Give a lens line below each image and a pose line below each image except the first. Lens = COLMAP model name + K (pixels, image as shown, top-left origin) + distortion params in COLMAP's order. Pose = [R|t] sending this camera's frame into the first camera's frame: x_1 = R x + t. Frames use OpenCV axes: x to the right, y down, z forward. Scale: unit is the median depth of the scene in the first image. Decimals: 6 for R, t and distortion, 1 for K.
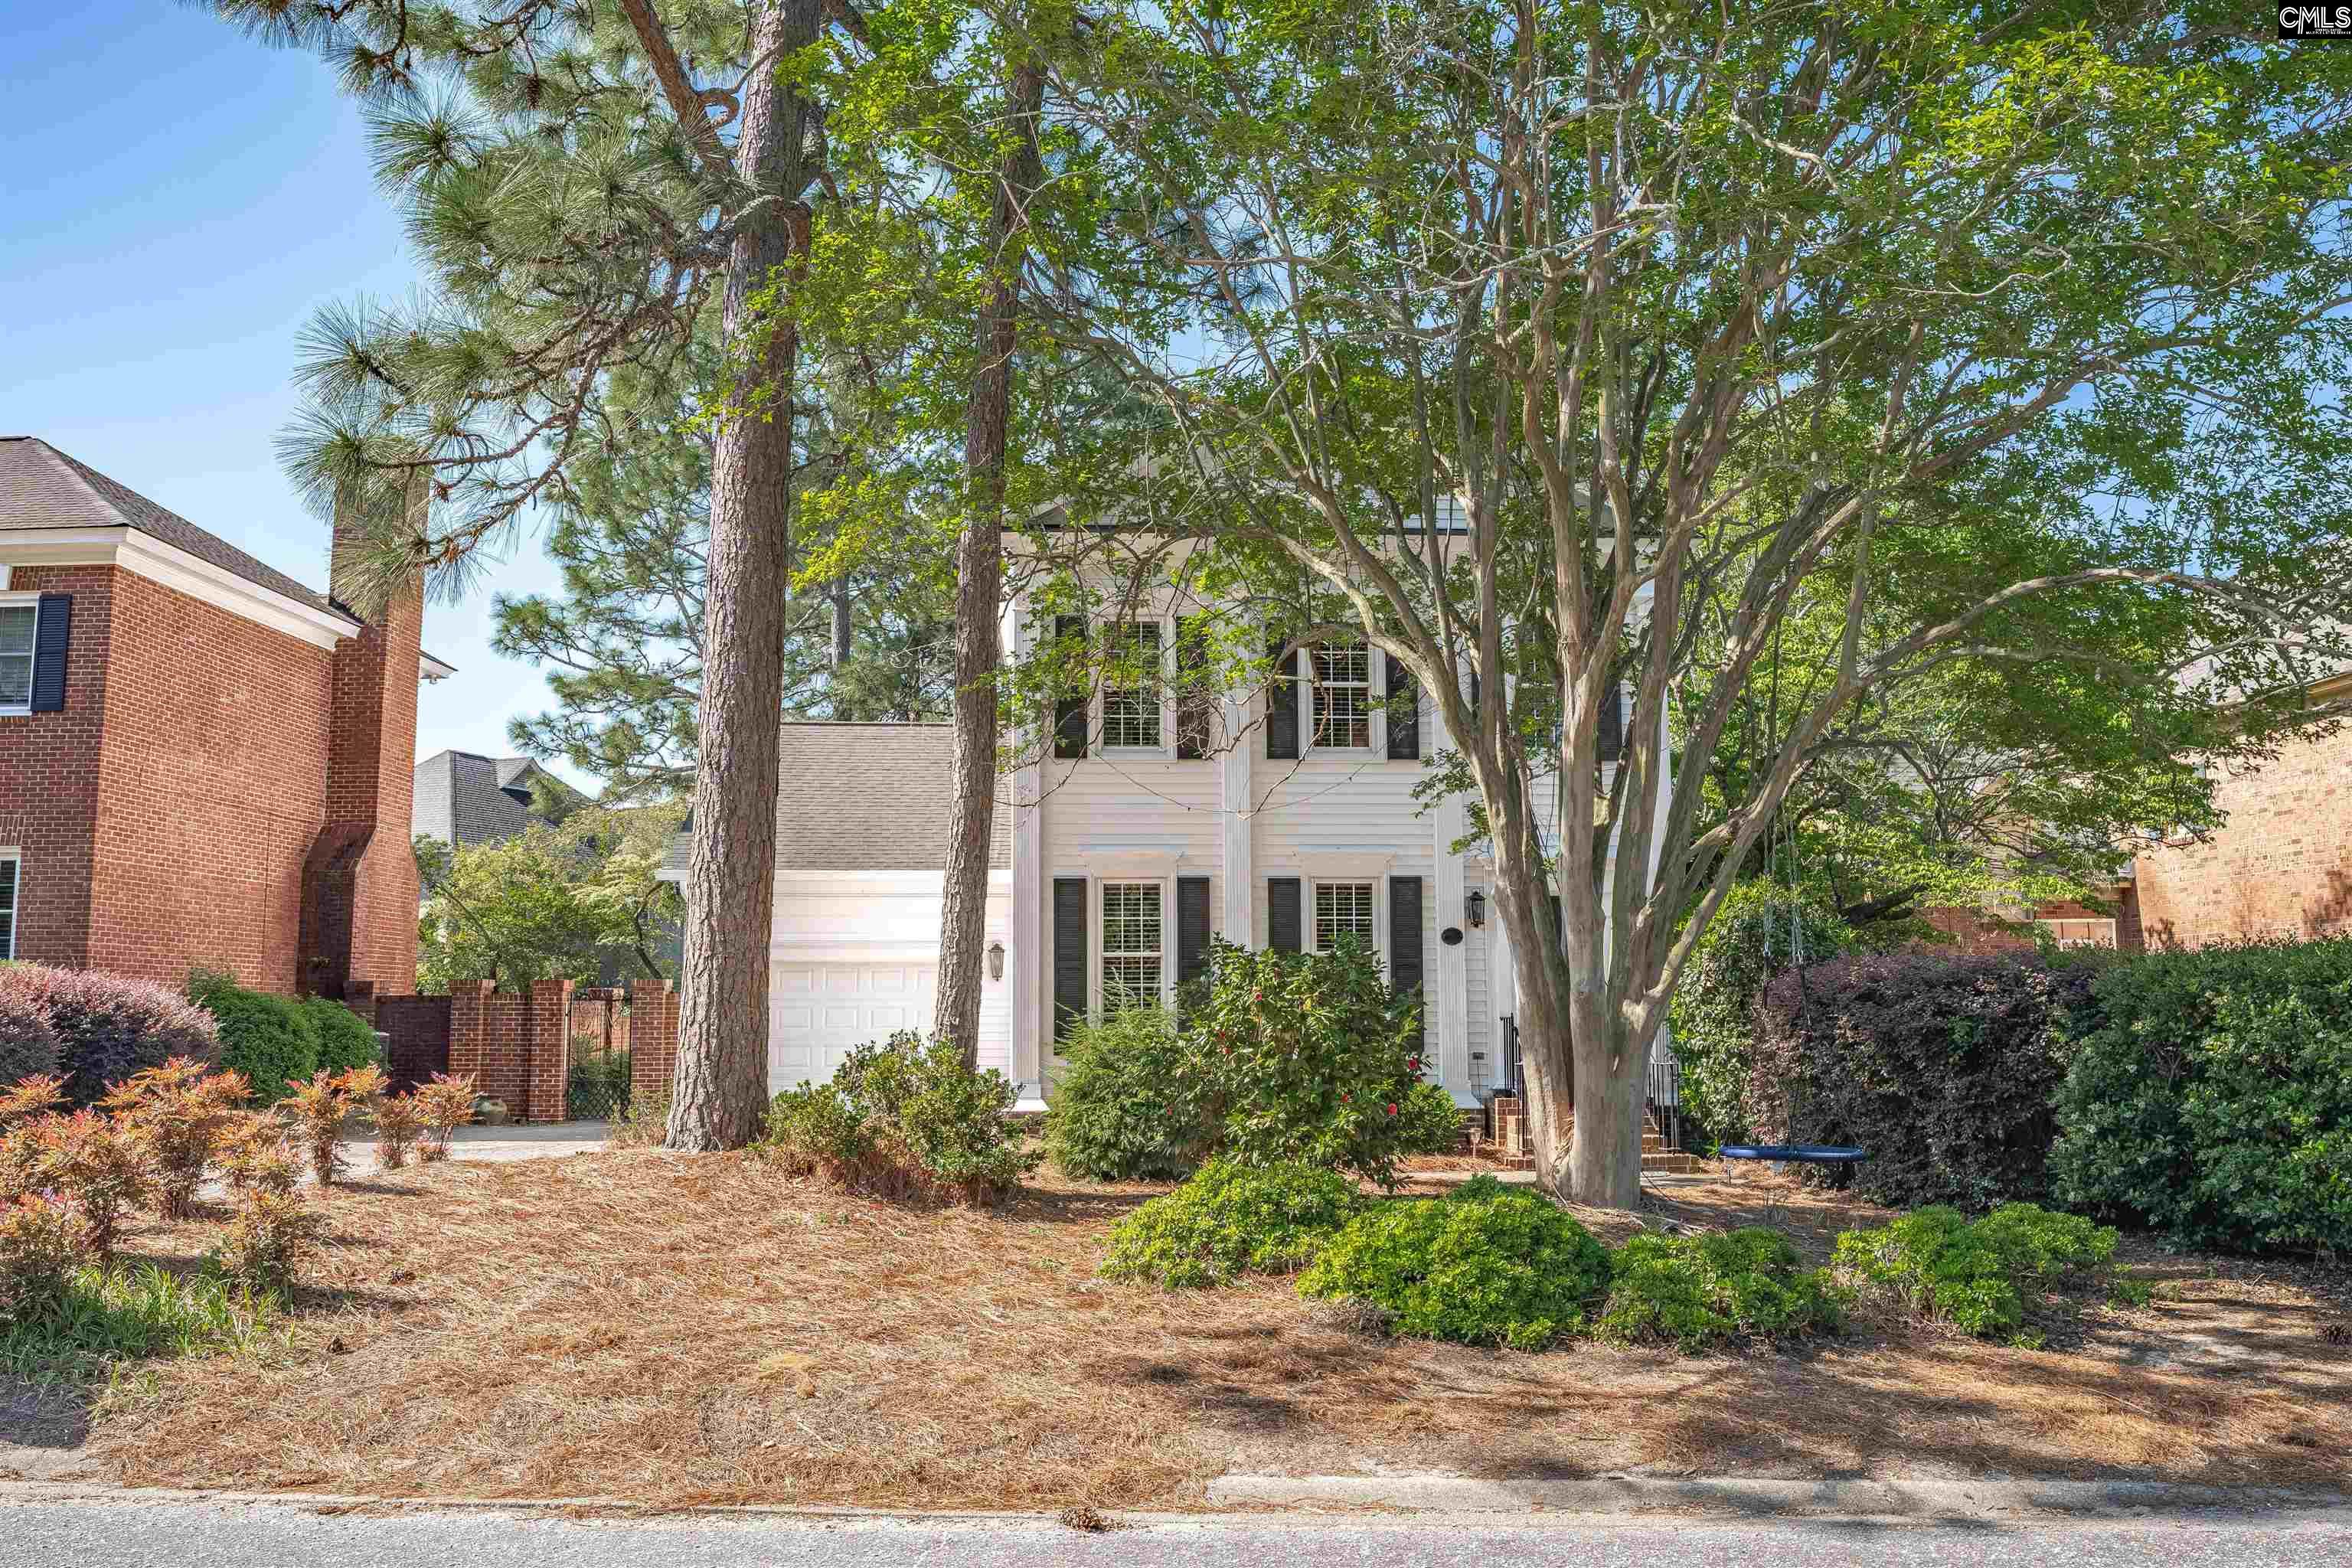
lens RADIAL K [[1833.0, 0, 1169.3], [0, 1833.0, 790.1], [0, 0, 1]] dist [-0.048659, -0.003862]
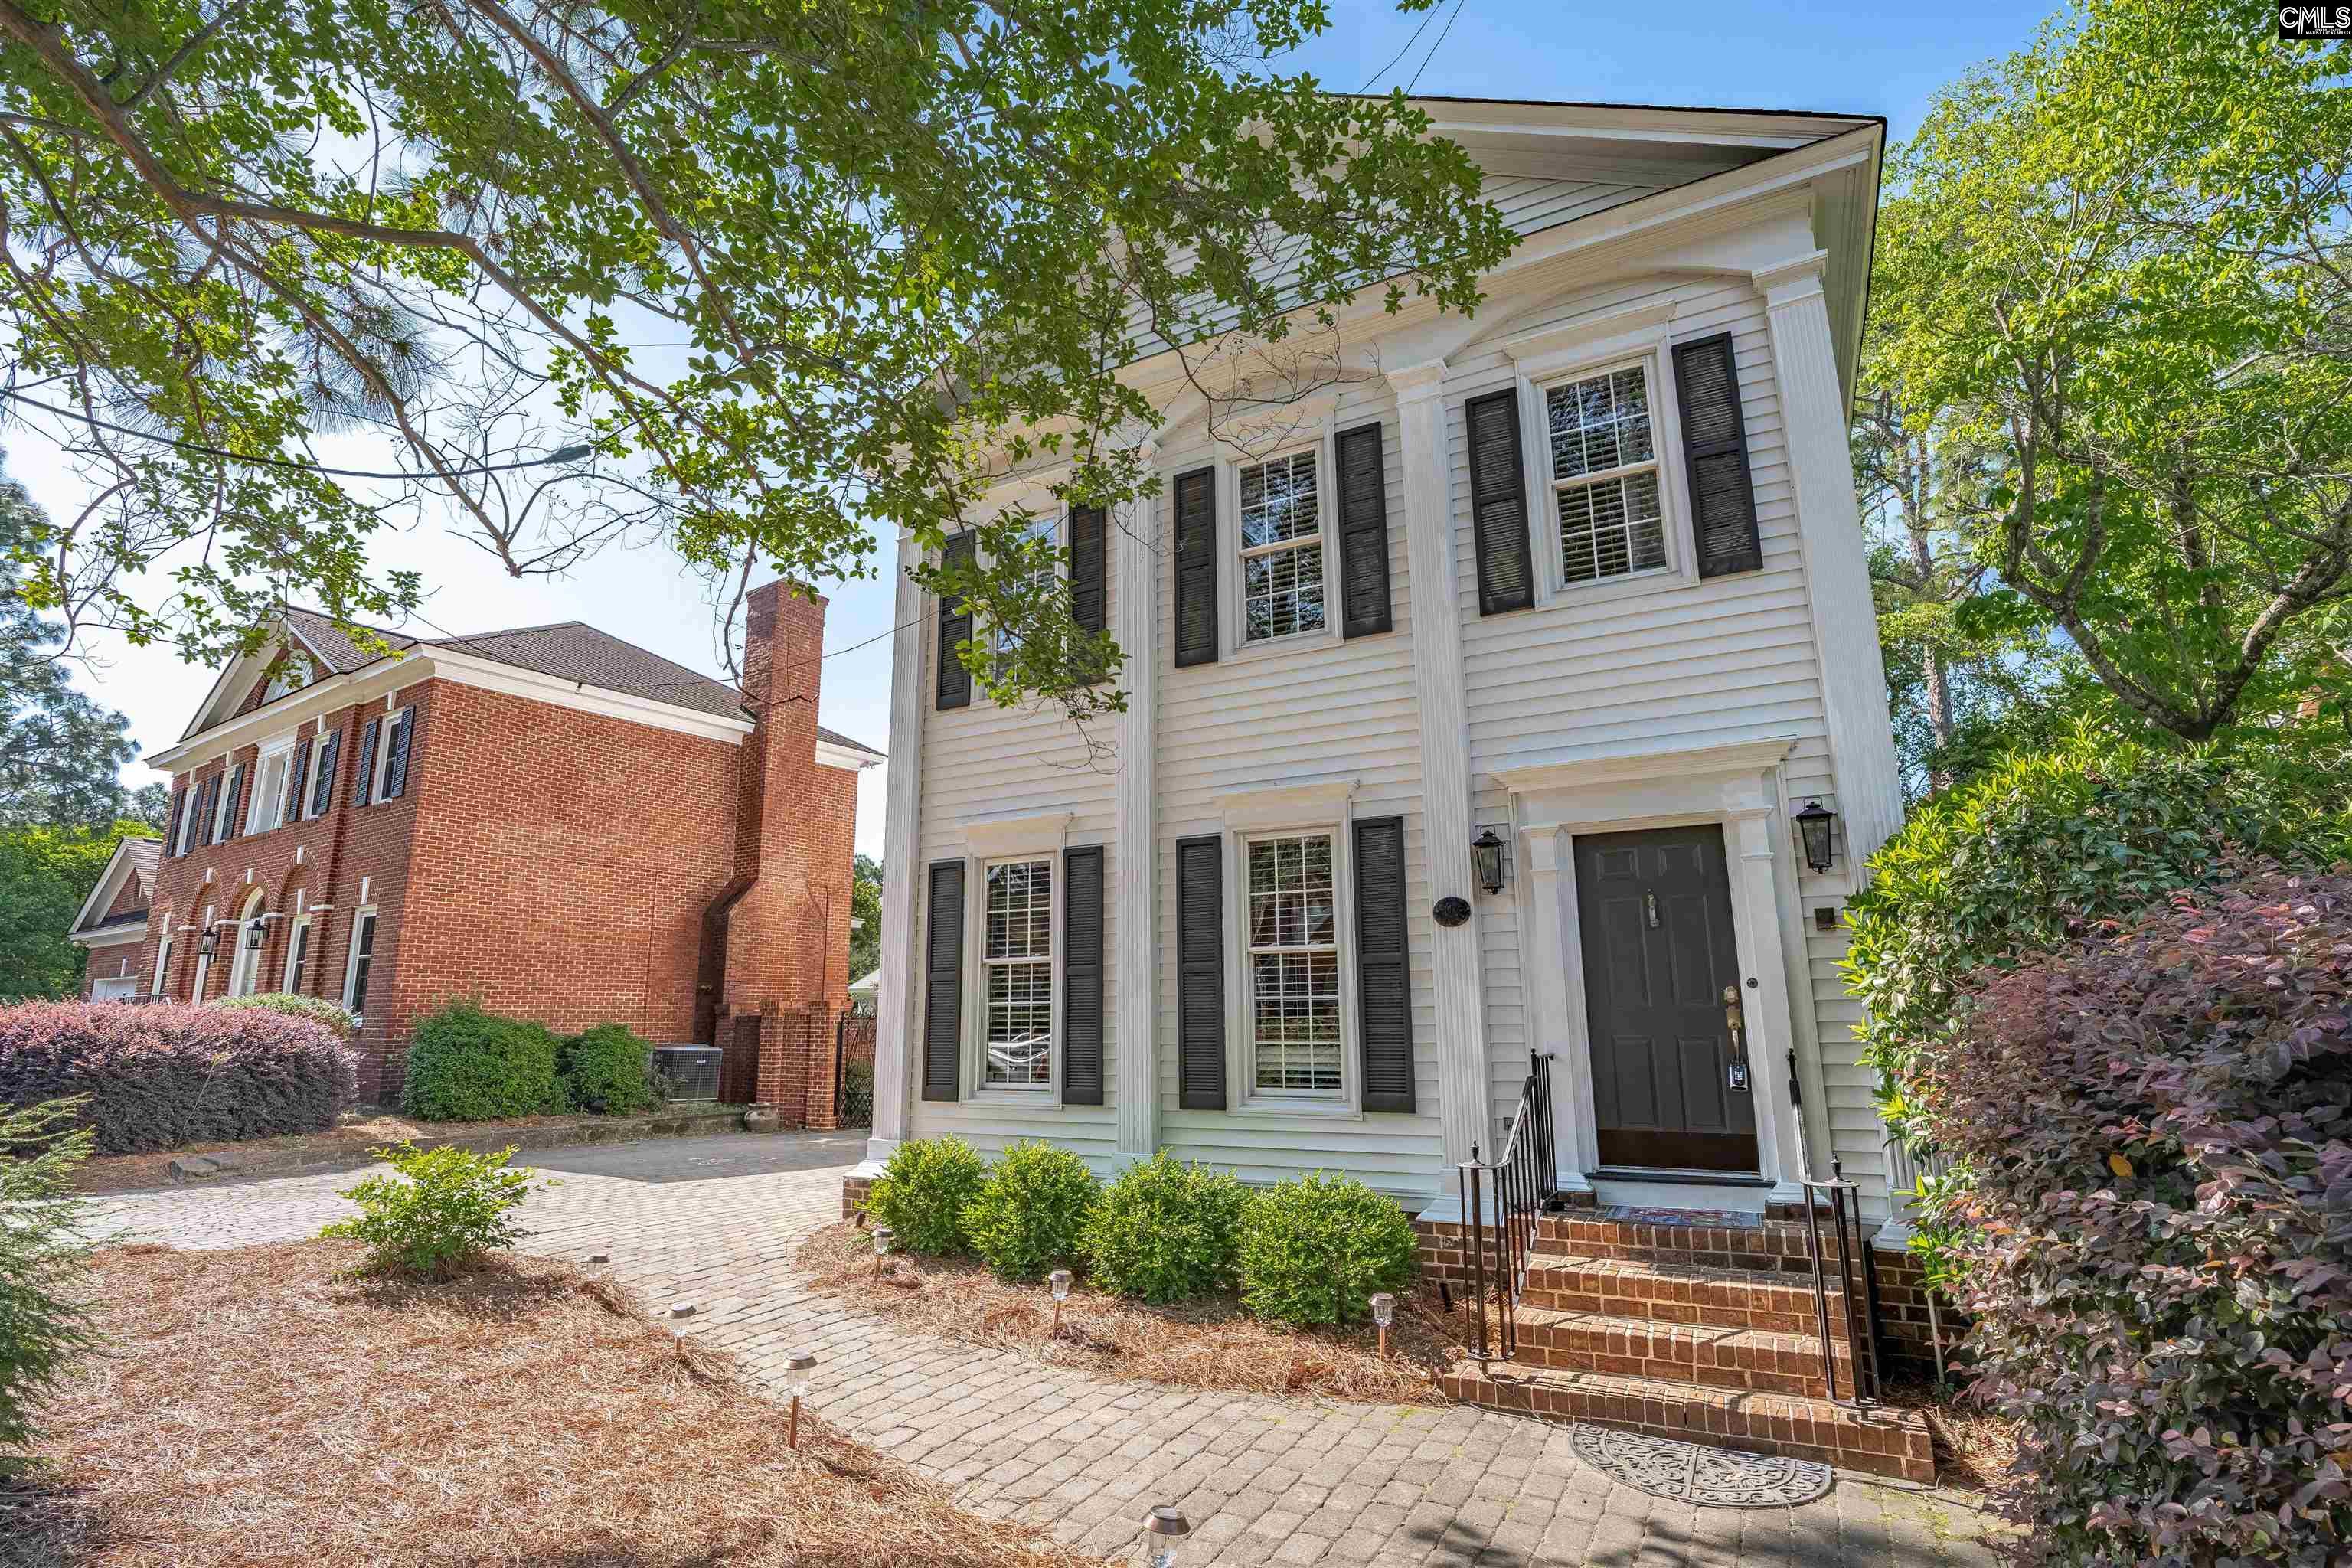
lens RADIAL K [[1105.4, 0, 1182.9], [0, 1105.4, 783.3], [0, 0, 1]] dist [-0.020873, 0.001162]
pose [[0.859807, -0.111854, -0.498218, 0.178058], [0.070960, 0.992419, -0.100347, 0.046858], [0.505665, 0.050925, 0.861226, 0.445867]]
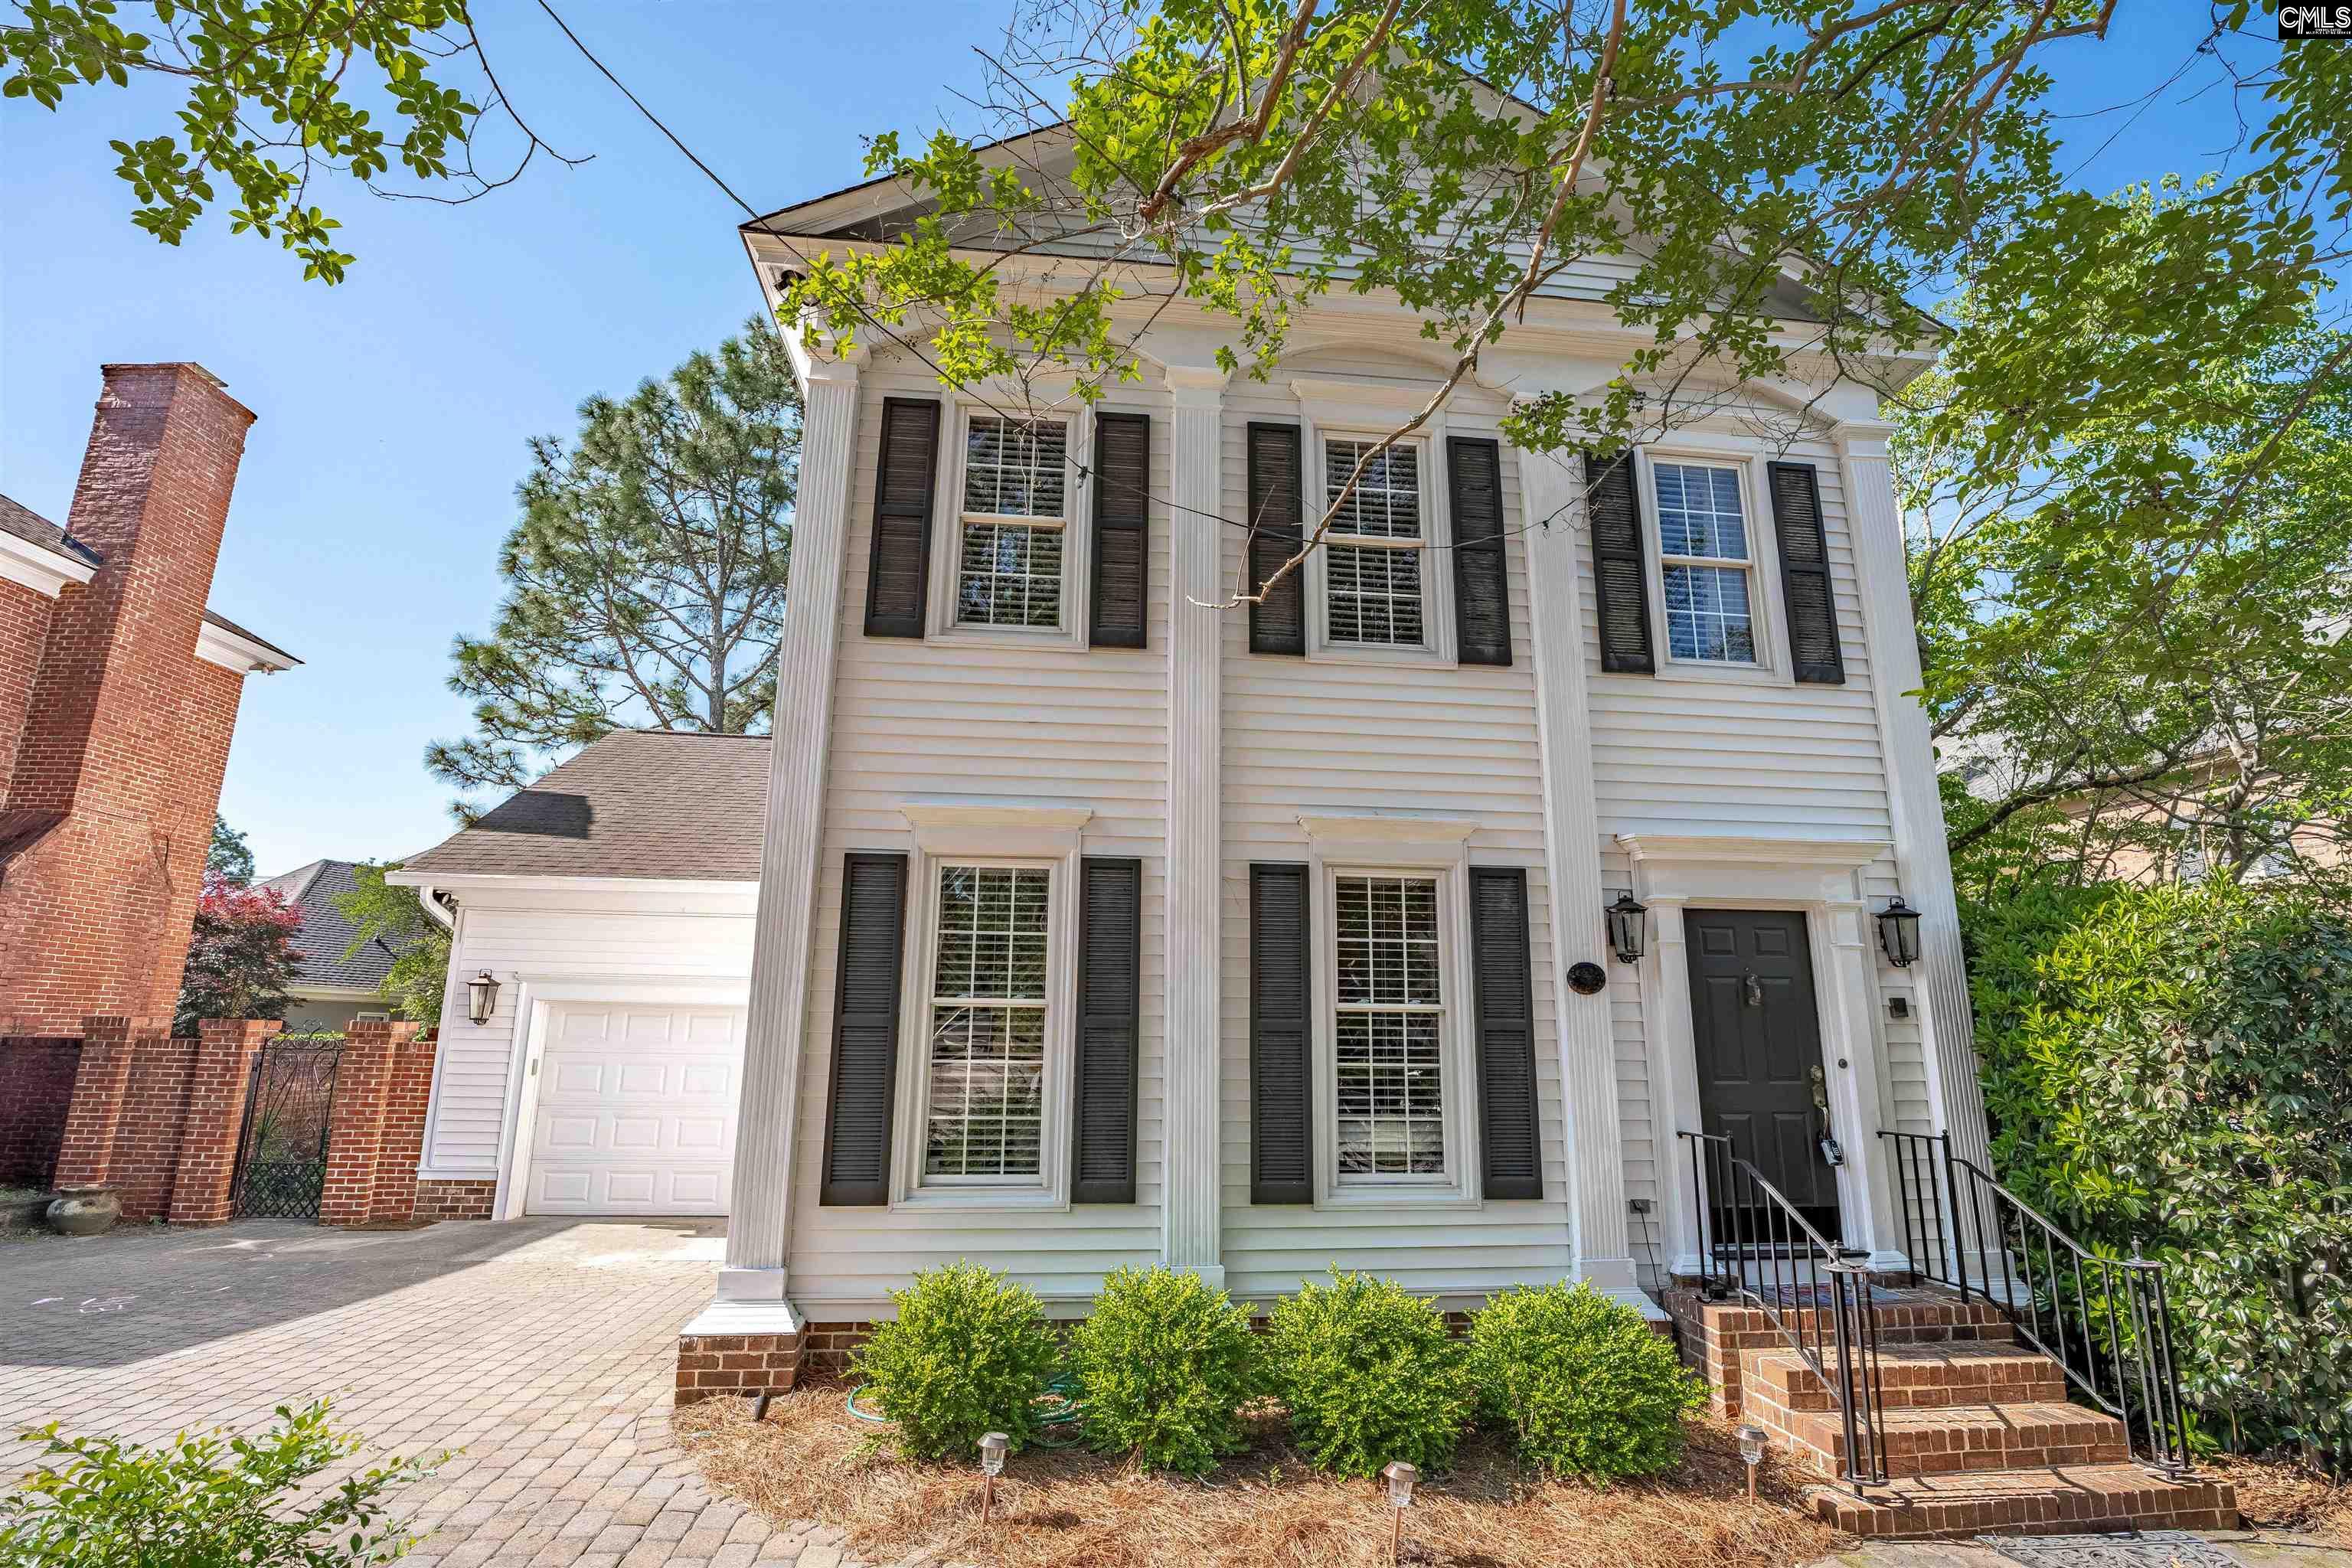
lens RADIAL K [[1105.4, 0, 1182.9], [0, 1105.4, 783.3], [0, 0, 1]] dist [-0.020873, 0.001162]
pose [[0.998031, 0.027839, 0.056207, 0.010389], [-0.021829, 0.994249, -0.104845, 0.040537], [-0.058802, 0.103411, 0.992899, 0.462139]]
